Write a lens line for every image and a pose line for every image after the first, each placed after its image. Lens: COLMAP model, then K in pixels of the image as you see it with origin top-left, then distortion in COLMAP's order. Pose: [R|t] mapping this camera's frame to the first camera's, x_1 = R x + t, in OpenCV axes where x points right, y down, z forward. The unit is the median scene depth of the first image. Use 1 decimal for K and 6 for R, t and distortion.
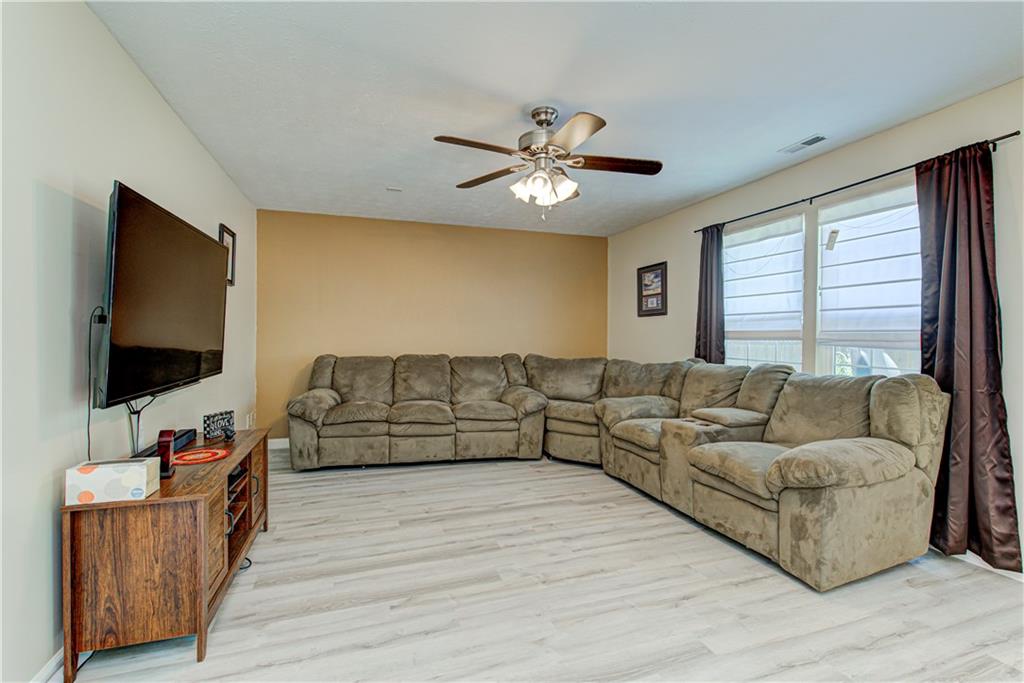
lens RADIAL K [[459.2, 0, 511.8], [0, 459.2, 340.8], [0, 0, 1]] dist [0.000487, -0.001430]
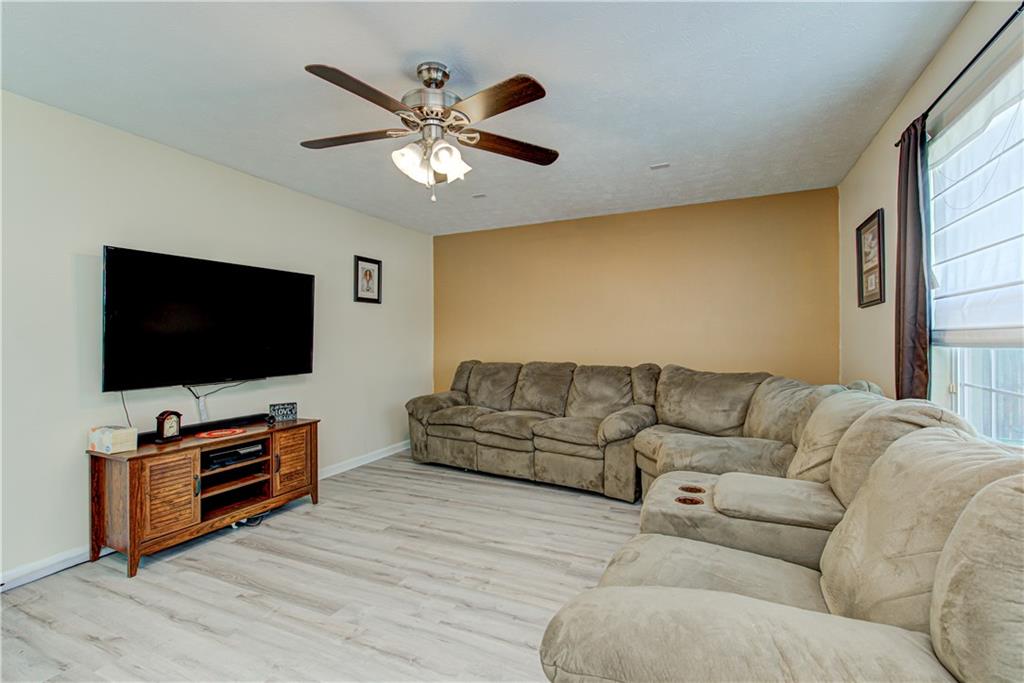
lens RADIAL K [[459.2, 0, 509.5], [0, 459.2, 341.3], [0, 0, 1]] dist [0.000487, -0.001430]
pose [[0.722187, -0.007472, -0.691657, 0.487982], [0.001023, 0.999952, -0.009735, -0.004279], [0.691697, 0.006324, 0.722160, 0.335727]]
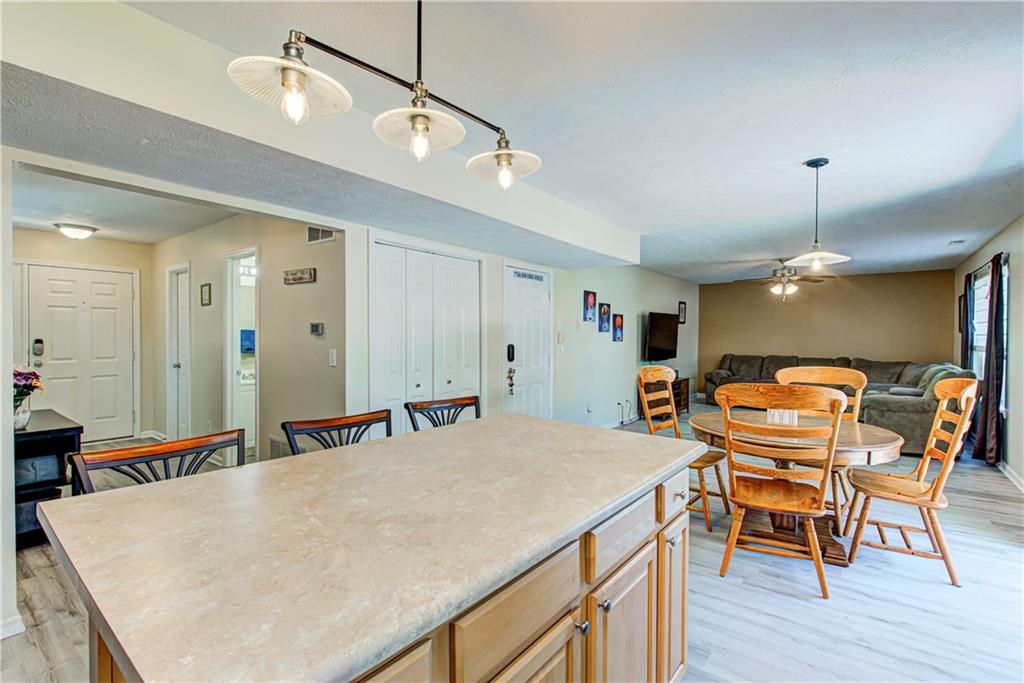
lens RADIAL K [[468.7, 0, 506.7], [0, 468.7, 342.9], [0, 0, 1]] dist [-0.005106, -0.000318]
pose [[0.553588, 0.011236, -0.832715, 0.911240], [-0.012935, 0.999904, 0.004893, -0.018238], [0.832690, 0.008063, 0.553681, -1.124787]]
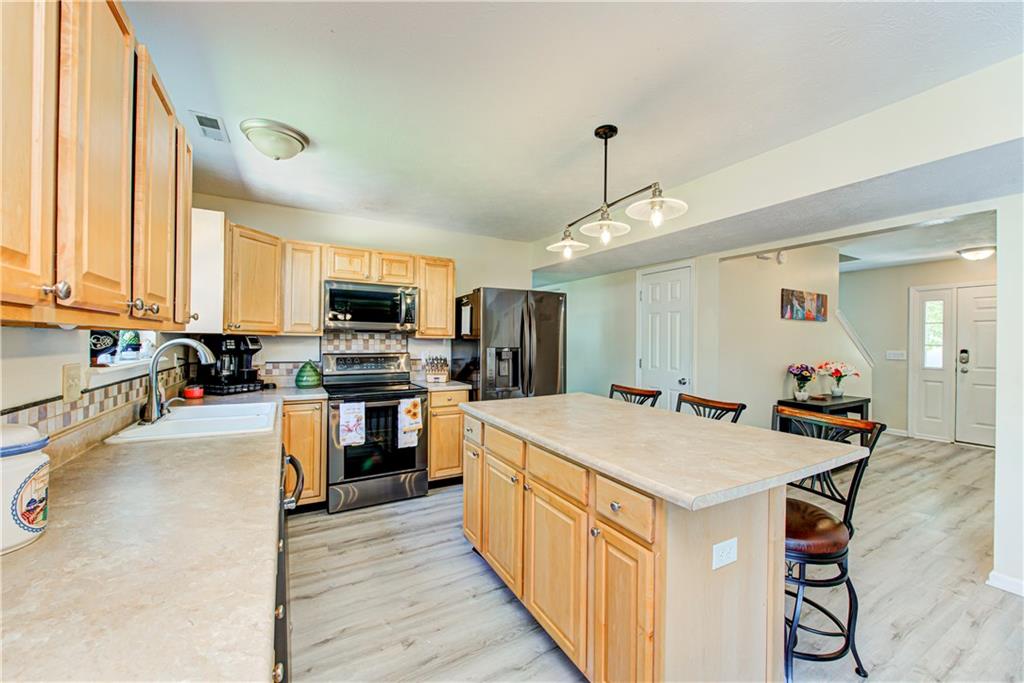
lens RADIAL K [[401.3, 0, 516.1], [0, 401.3, 340.9], [0, 0, 1]] dist [-0.001240, -0.001586]
pose [[-0.981405, -0.014349, -0.191413, 0.804447], [-0.017368, 0.999750, 0.014105, -0.026642], [0.191163, 0.017167, -0.981408, -0.463083]]
